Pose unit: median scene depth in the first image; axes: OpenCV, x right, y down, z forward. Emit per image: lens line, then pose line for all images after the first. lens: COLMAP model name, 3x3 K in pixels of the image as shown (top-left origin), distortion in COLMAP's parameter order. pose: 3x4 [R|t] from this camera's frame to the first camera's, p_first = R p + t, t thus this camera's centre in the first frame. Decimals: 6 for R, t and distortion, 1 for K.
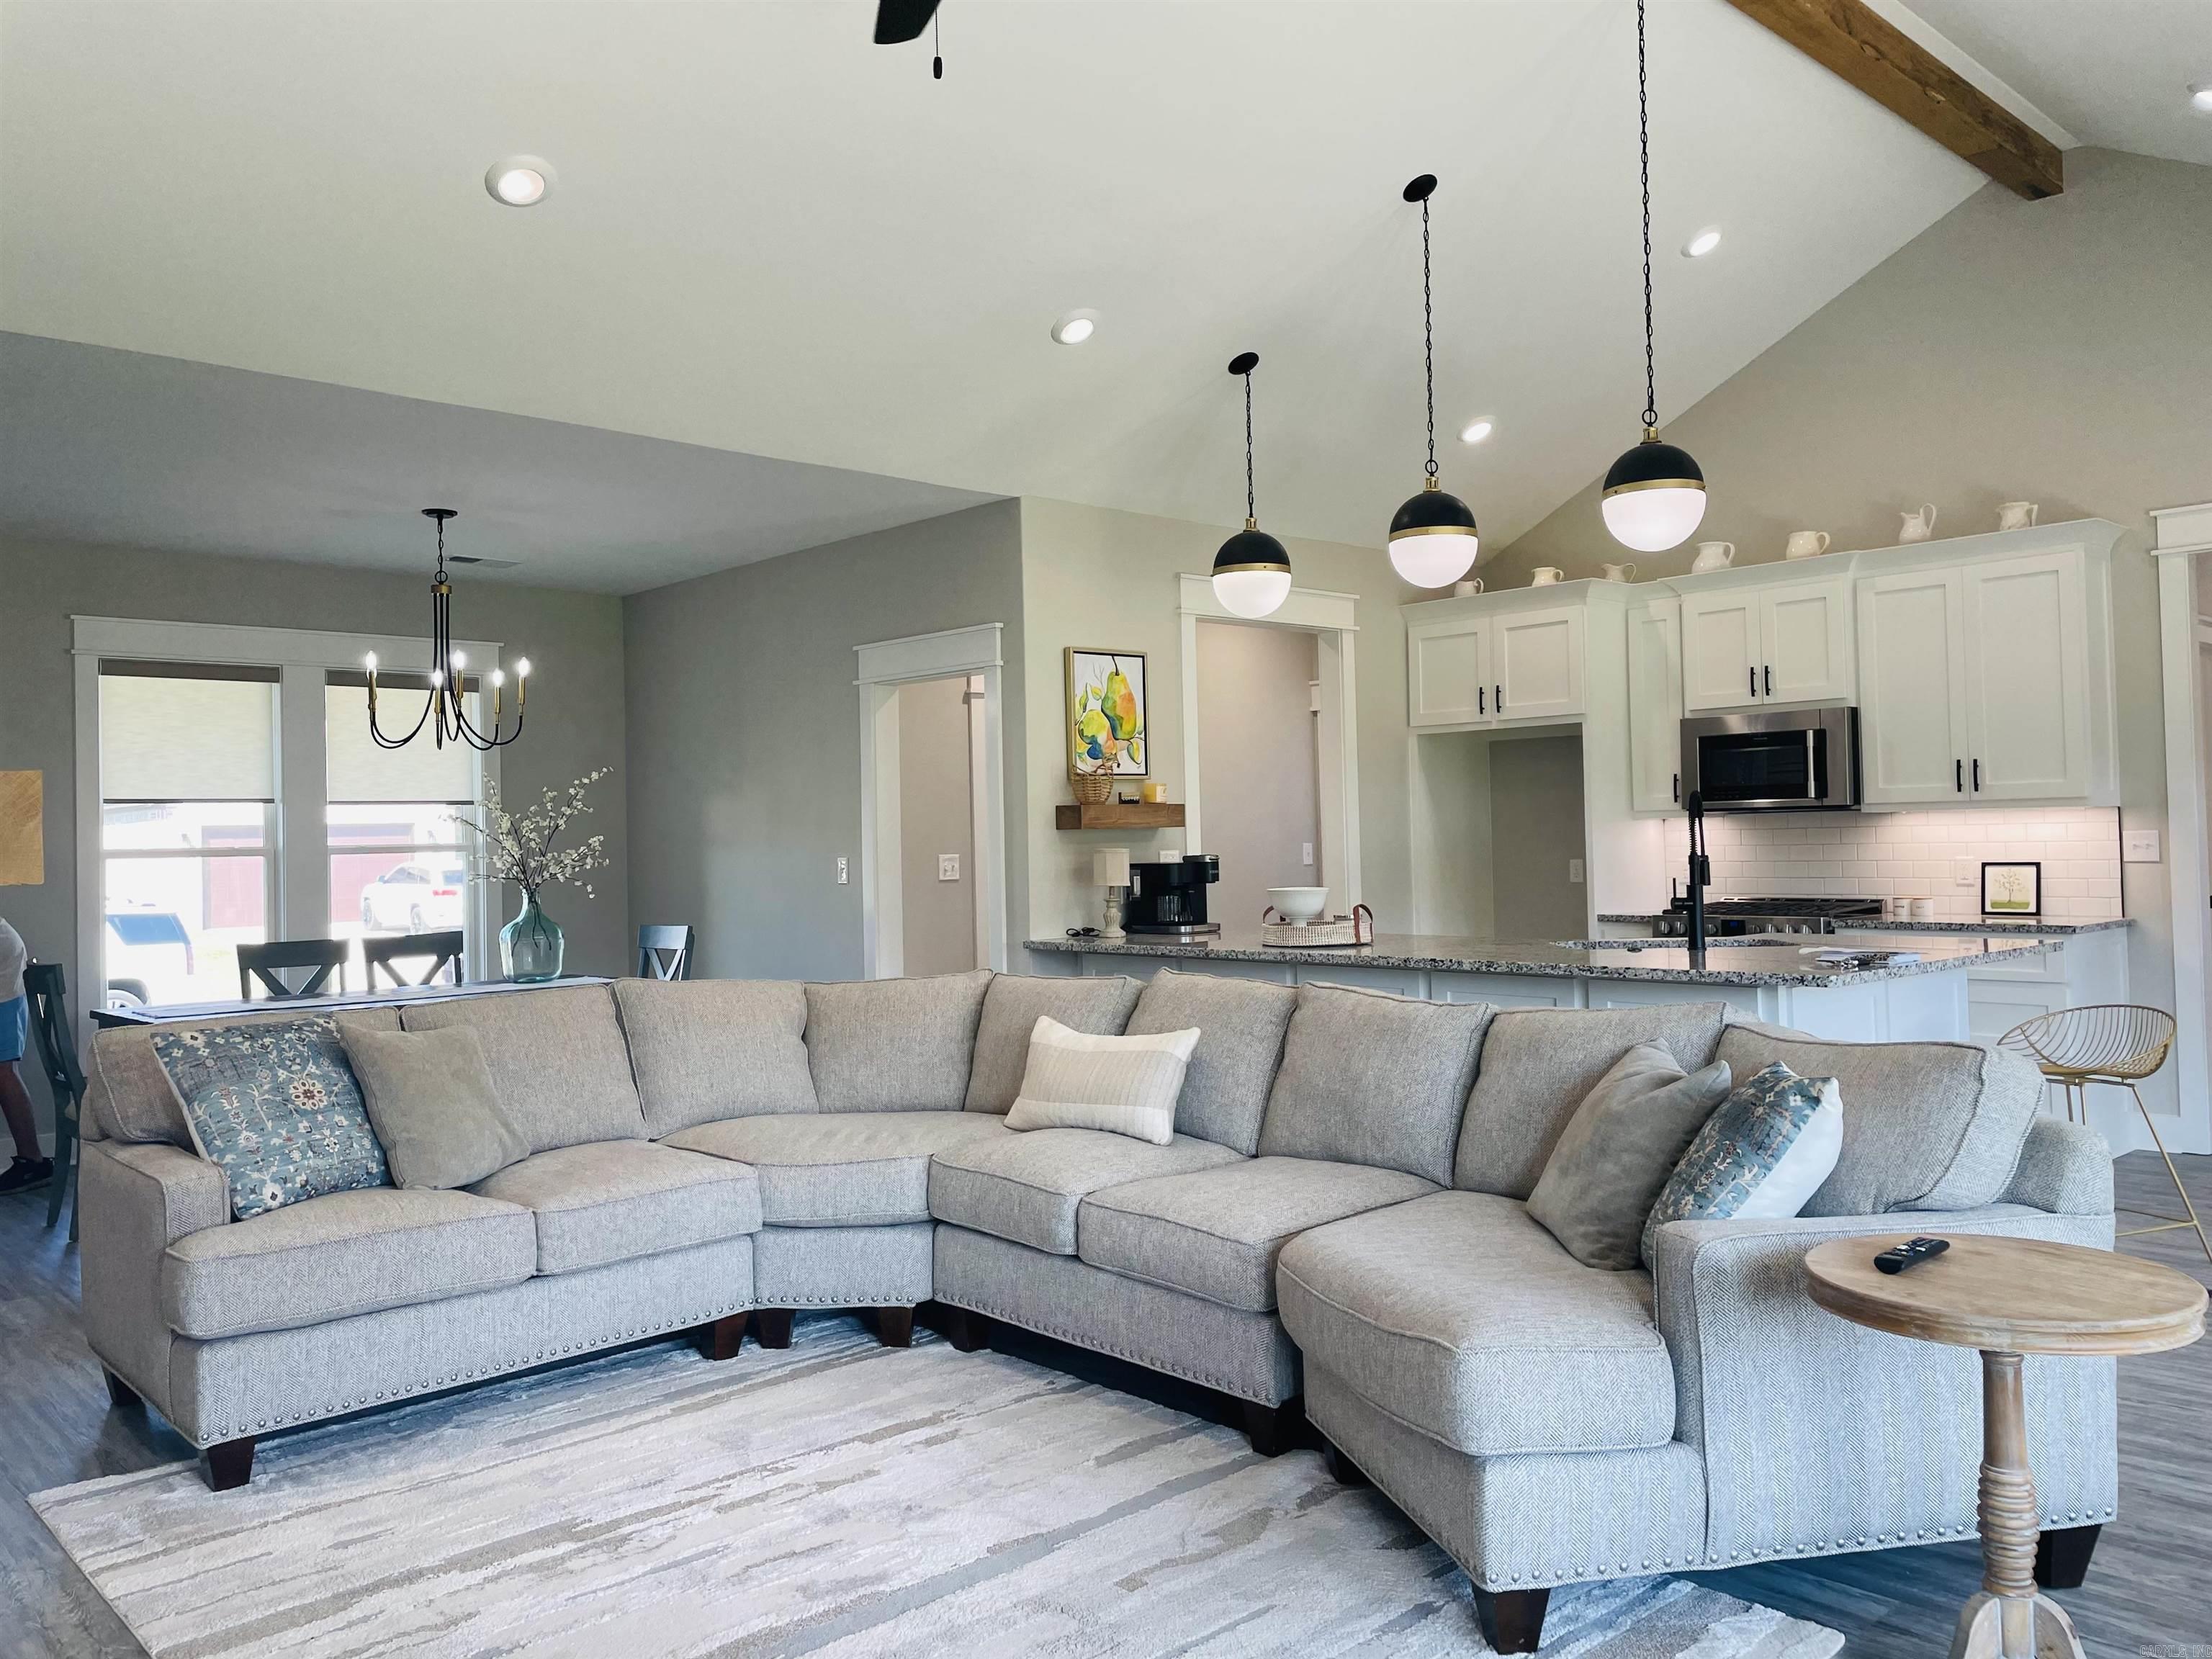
lens RADIAL K [[1661.8, 0, 1078.7], [0, 1661.8, 801.1], [0, 0, 1]] dist [0.092950, -0.115358]
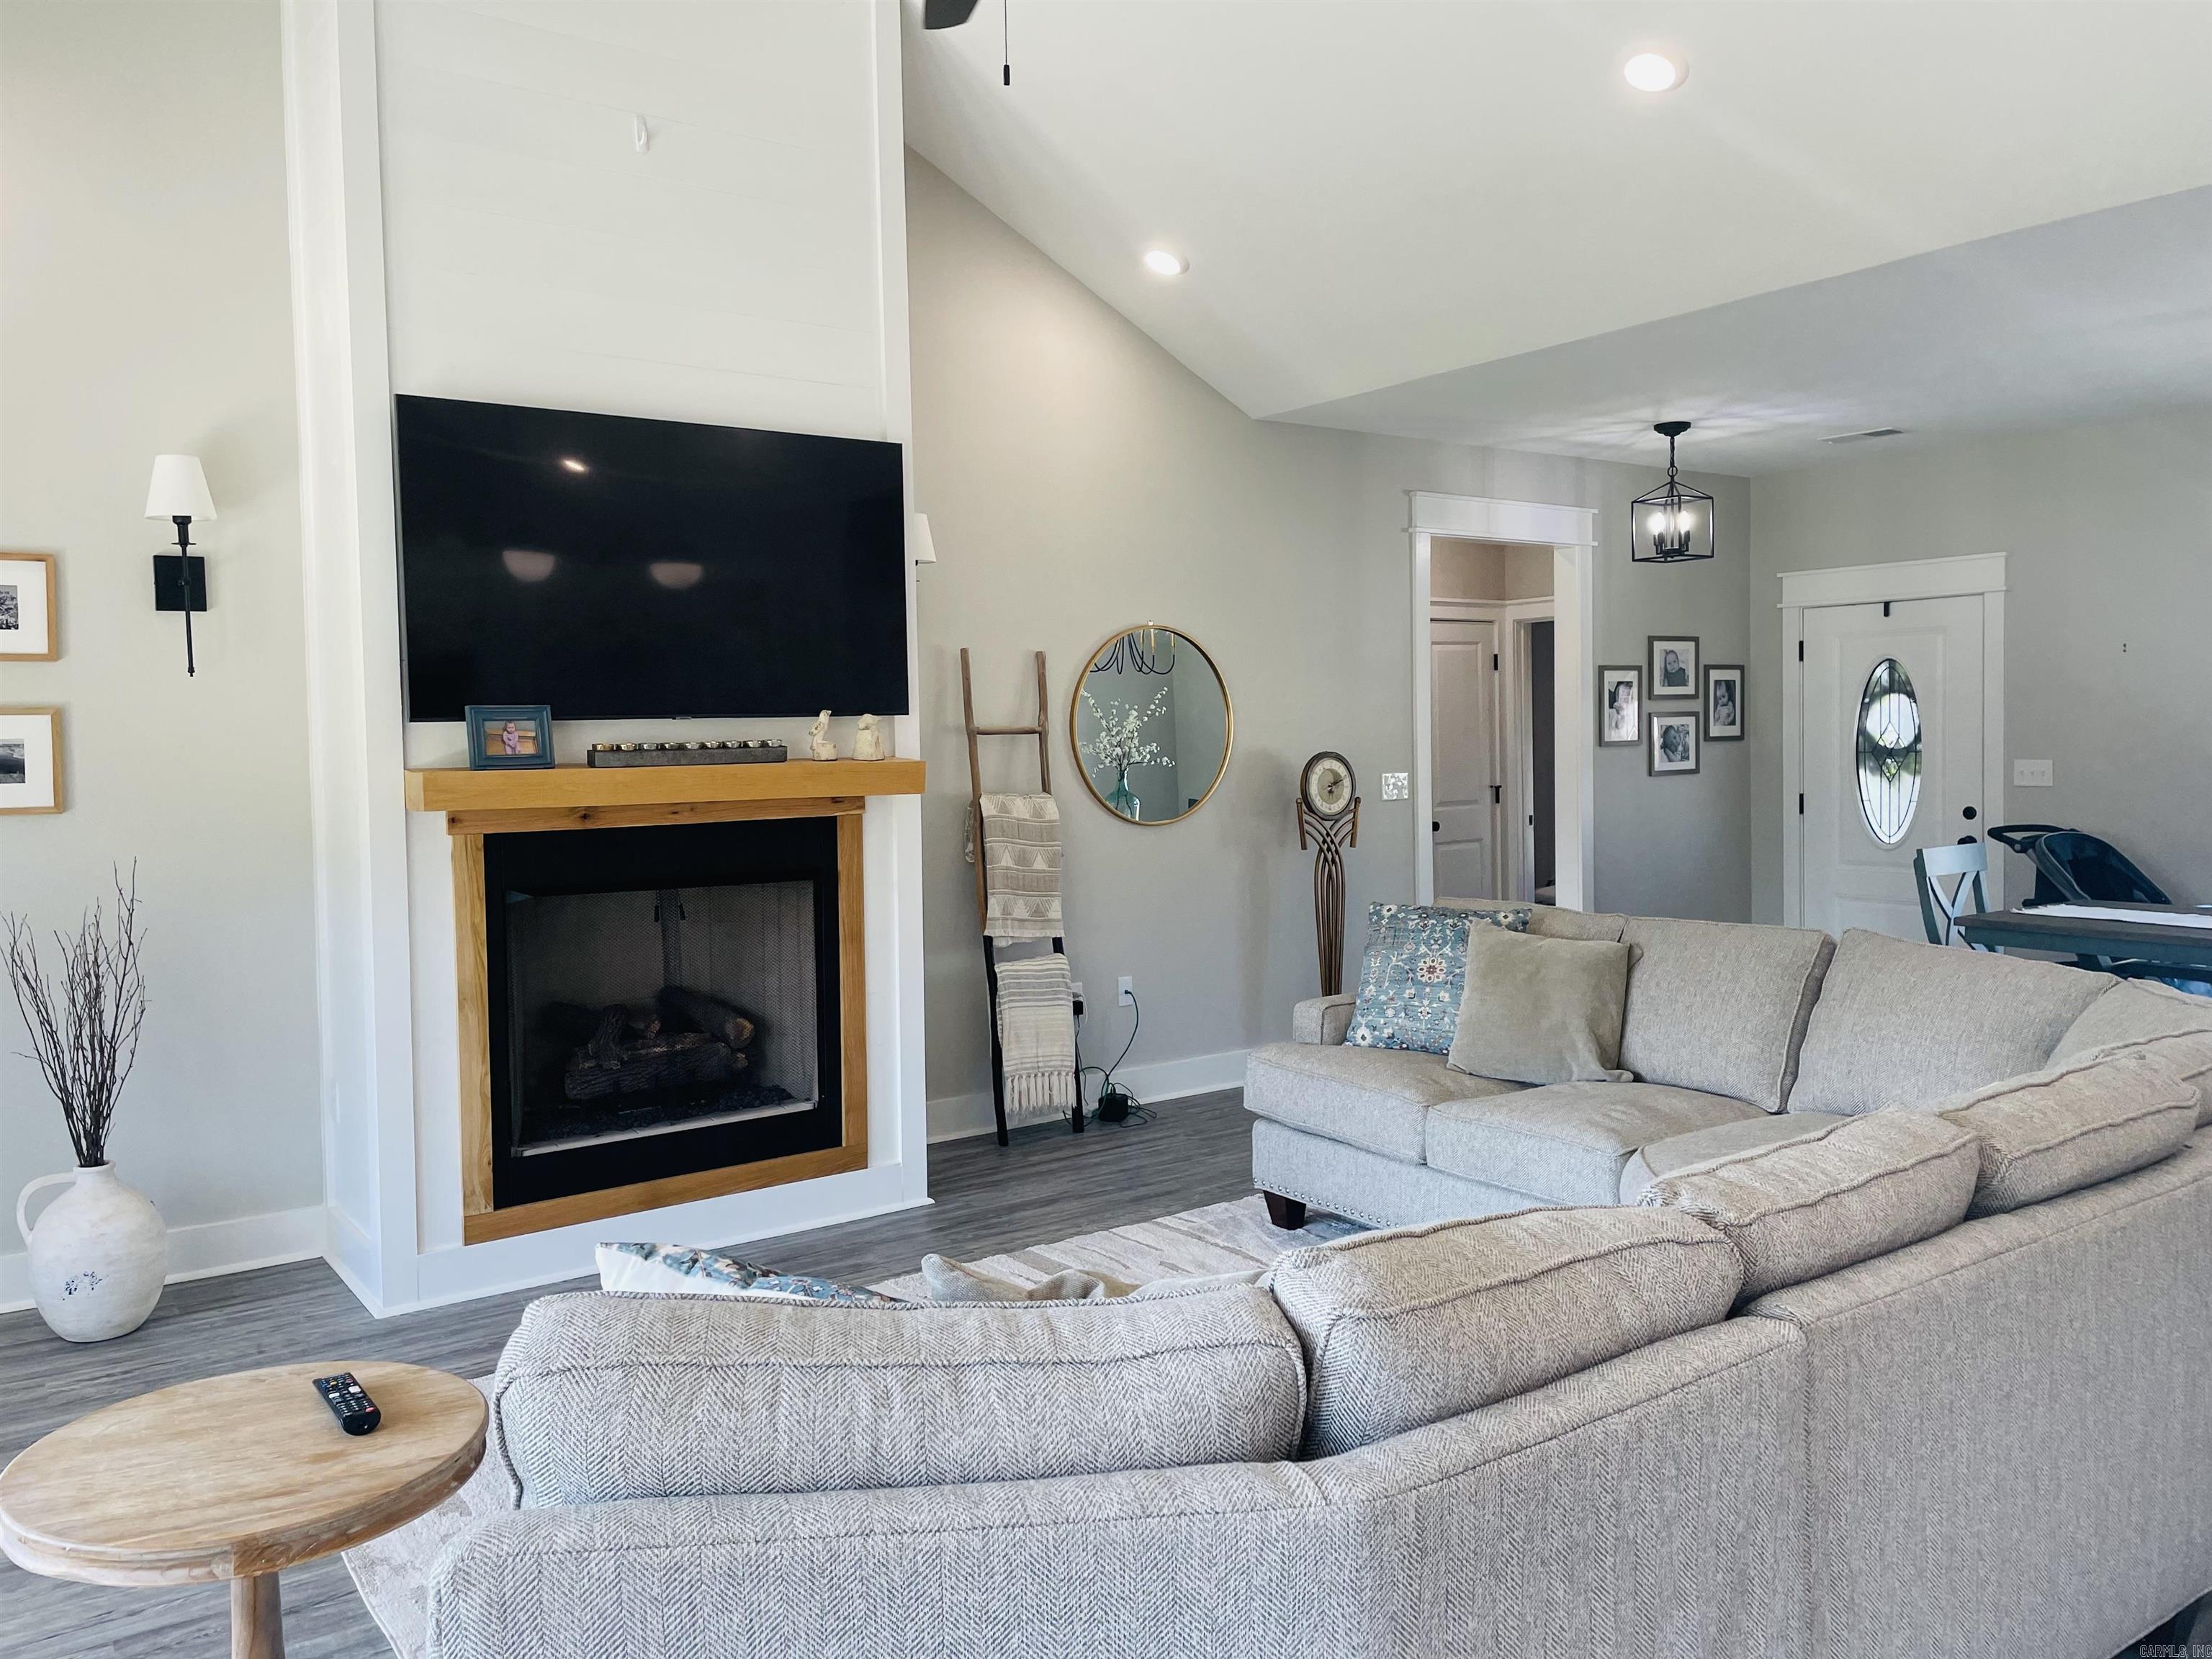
lens RADIAL K [[1661.8, 0, 1115.0], [0, 1661.8, 805.0], [0, 0, 1]] dist [0.092950, -0.115358]
pose [[-0.115244, 0.068624, -0.990964, 0.431826], [0.046141, 0.996904, 0.063669, -0.019155], [0.992265, -0.038387, -0.118053, 0.516915]]
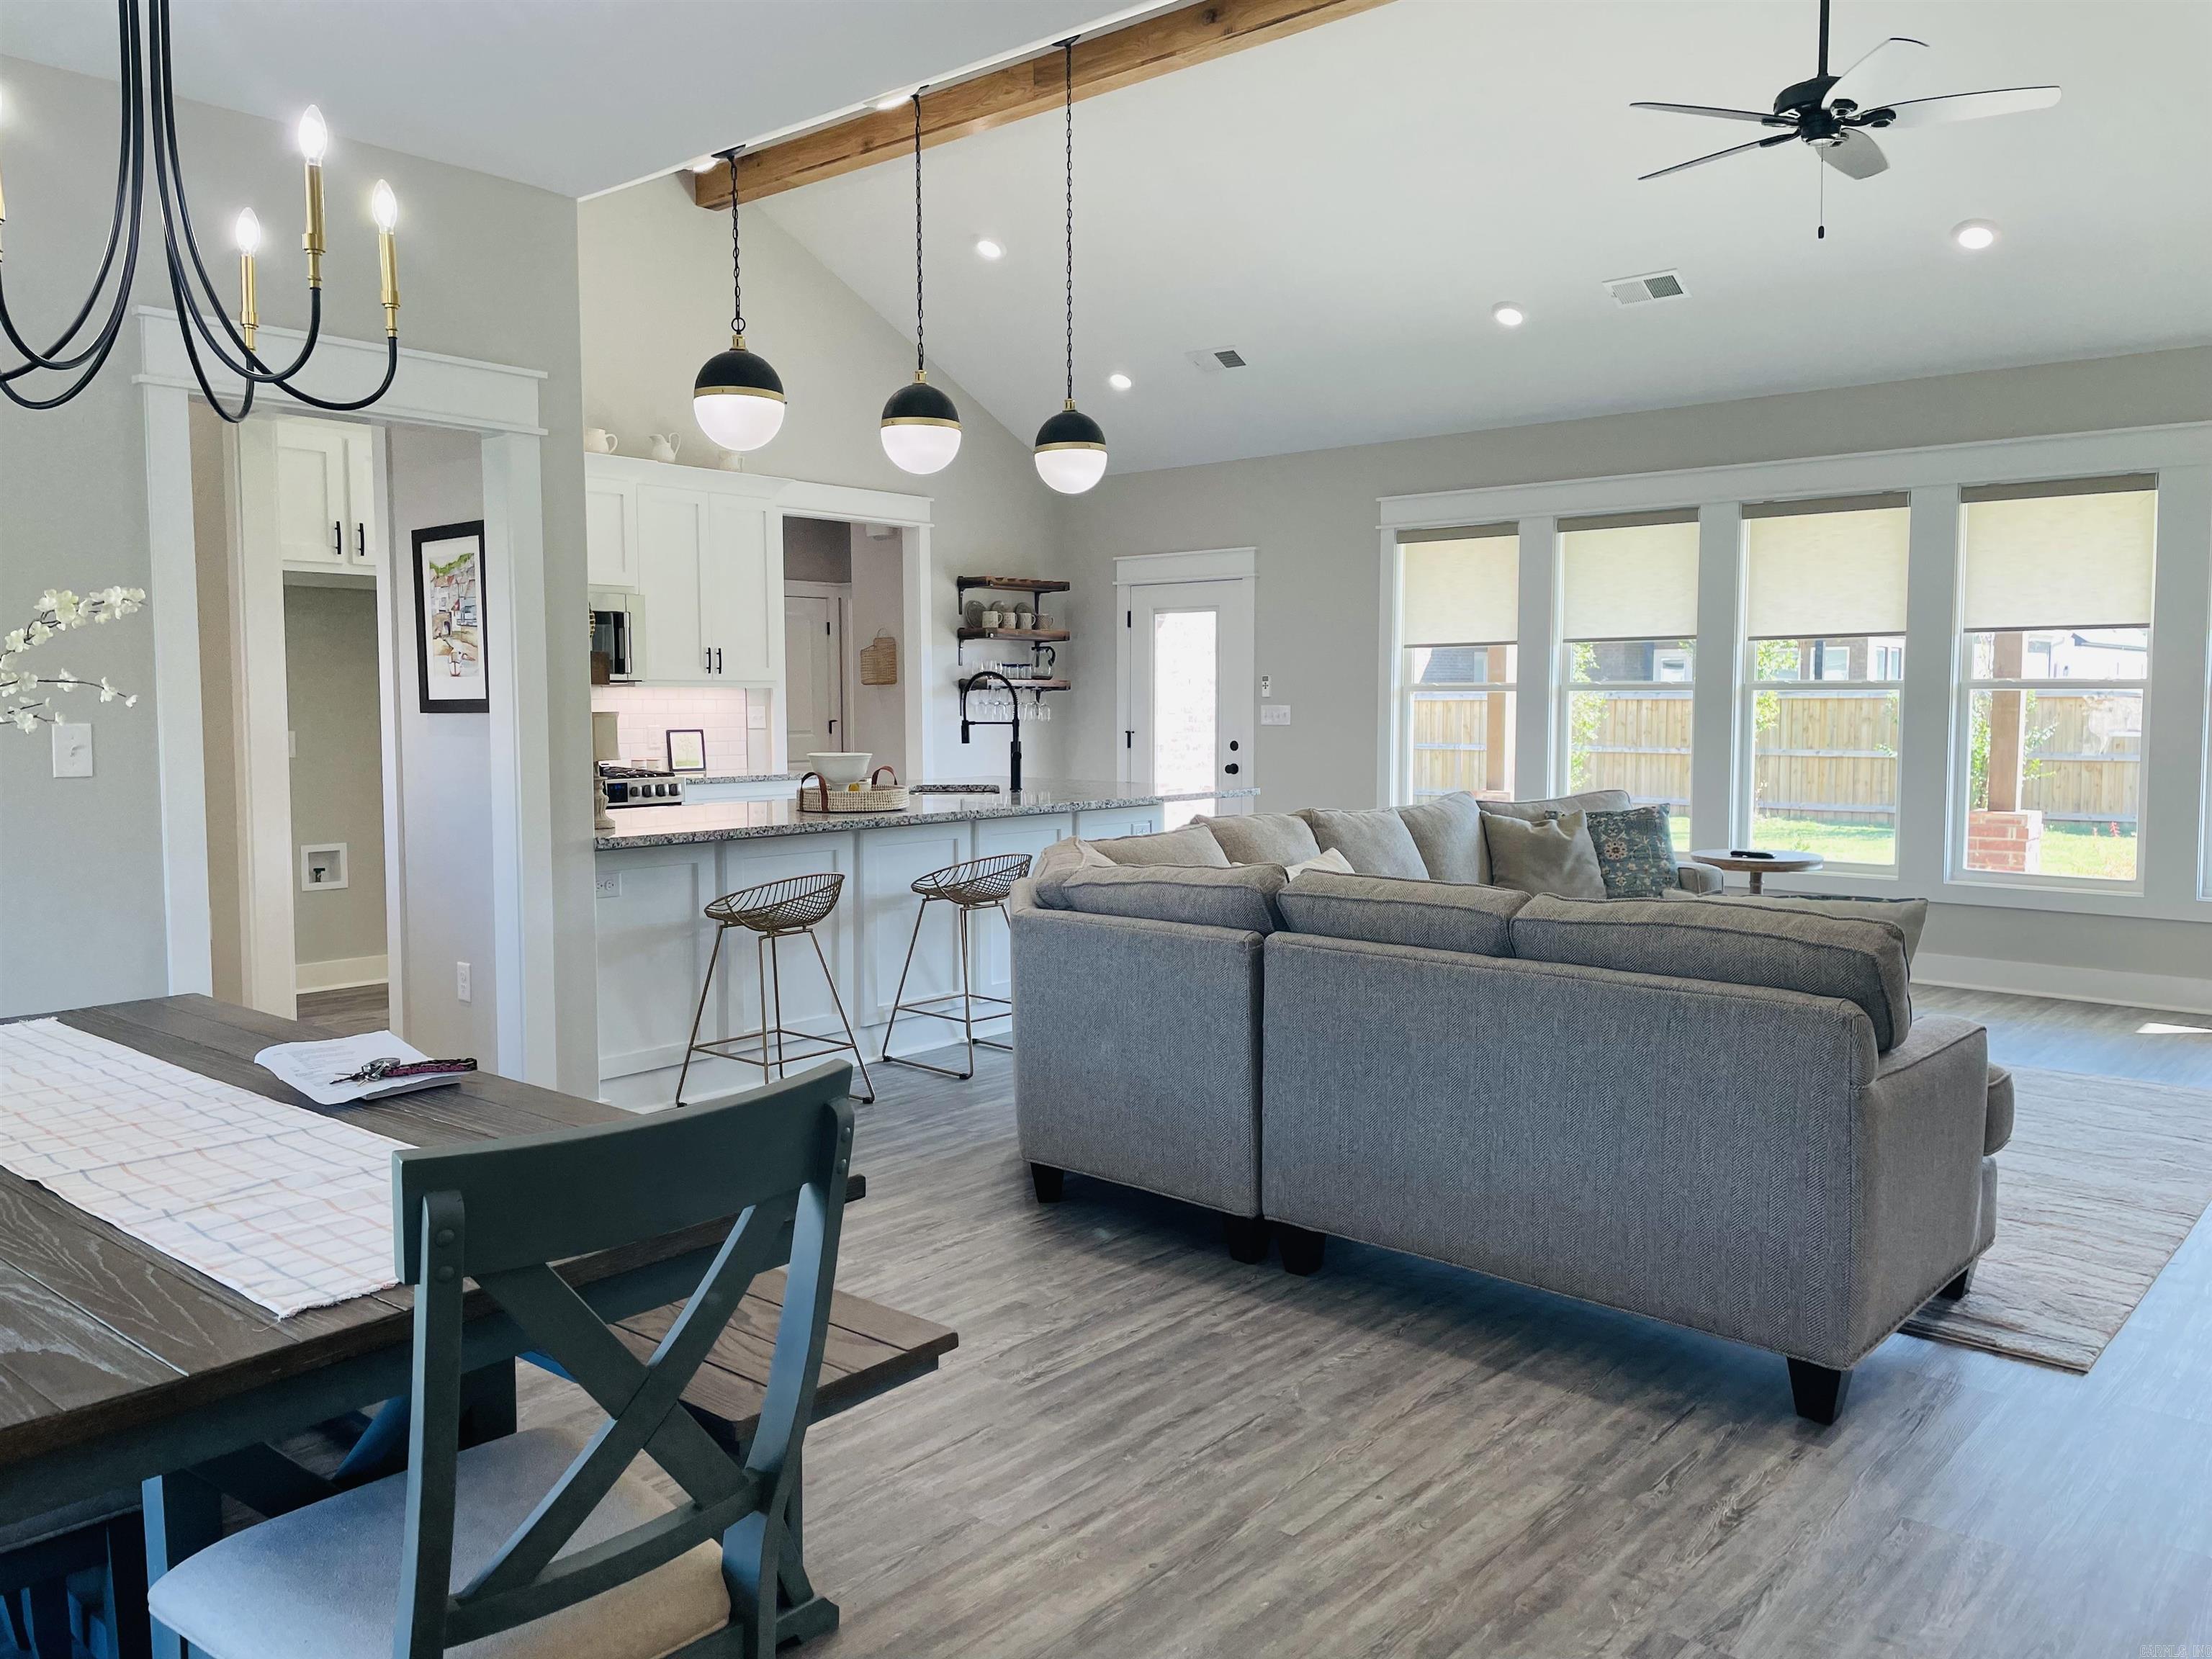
lens RADIAL K [[1661.8, 0, 1117.1], [0, 1661.8, 811.7], [0, 0, 1]] dist [0.092950, -0.115358]
pose [[-0.118975, -0.048339, 0.991720, -0.736398], [-0.021738, 0.998702, 0.046072, 0.032587], [-0.992659, -0.016076, -0.119872, 0.823334]]
